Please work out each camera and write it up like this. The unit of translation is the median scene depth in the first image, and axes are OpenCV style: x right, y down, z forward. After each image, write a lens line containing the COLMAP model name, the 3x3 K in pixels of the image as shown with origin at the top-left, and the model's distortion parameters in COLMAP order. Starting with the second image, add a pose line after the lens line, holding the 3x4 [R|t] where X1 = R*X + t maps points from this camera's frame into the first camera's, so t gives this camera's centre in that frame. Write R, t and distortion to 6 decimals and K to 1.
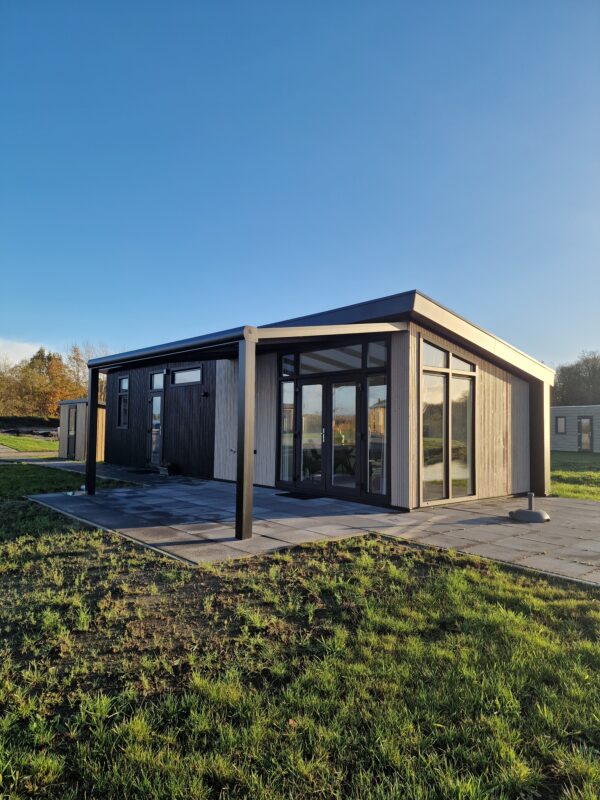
lens RADIAL K [[540.5, 0, 302.1], [0, 540.5, 398.0], [0, 0, 1]] dist [0.061095, -0.027041]
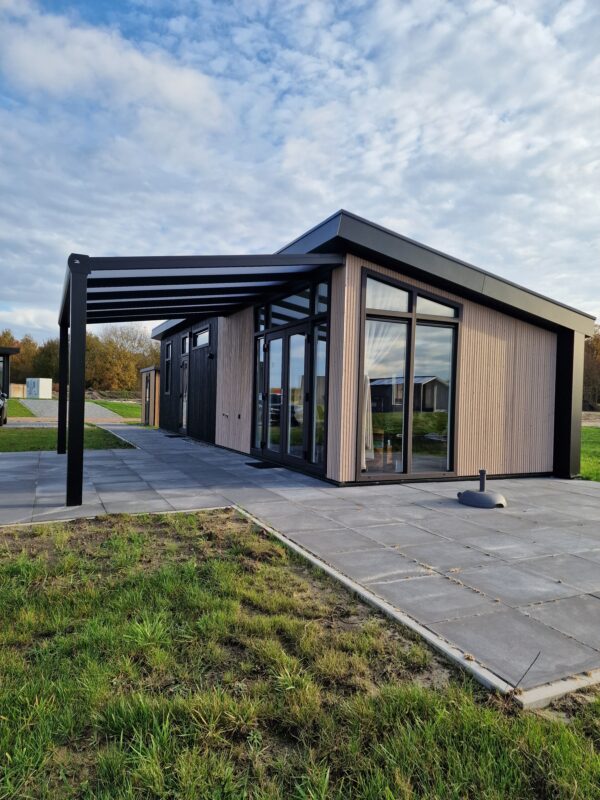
lens RADIAL K [[540.5, 0, 300.9], [0, 540.5, 396.0], [0, 0, 1]] dist [0.061095, -0.027041]
pose [[0.964126, 0.009626, -0.265269, 0.307902], [0.001280, 0.999162, 0.040909, 0.033449], [0.265441, -0.039781, 0.963306, 0.171435]]
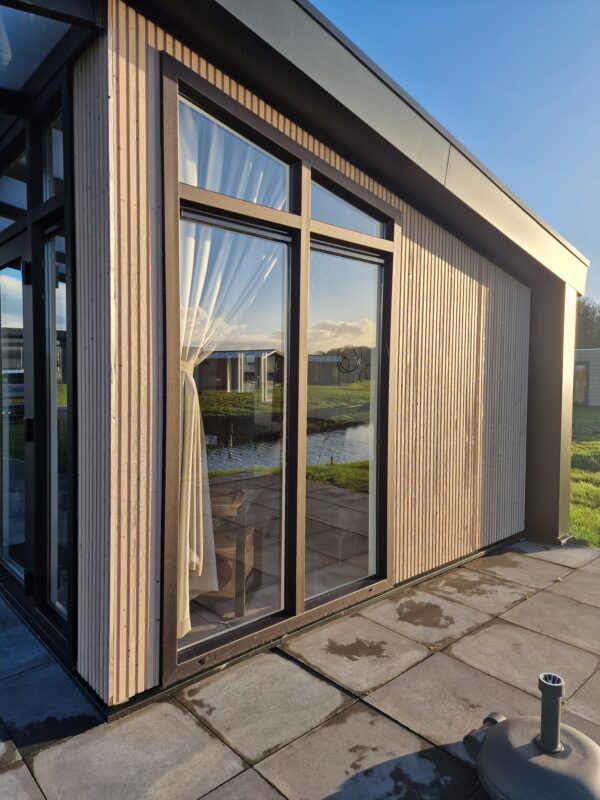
lens RADIAL K [[540.5, 0, 298.0], [0, 540.5, 397.9], [0, 0, 1]] dist [0.061095, -0.027041]
pose [[0.999356, -0.007922, 0.034985, 0.243497], [0.004600, 0.995558, 0.094037, 0.019988], [-0.035575, -0.093816, 0.994954, 0.639145]]
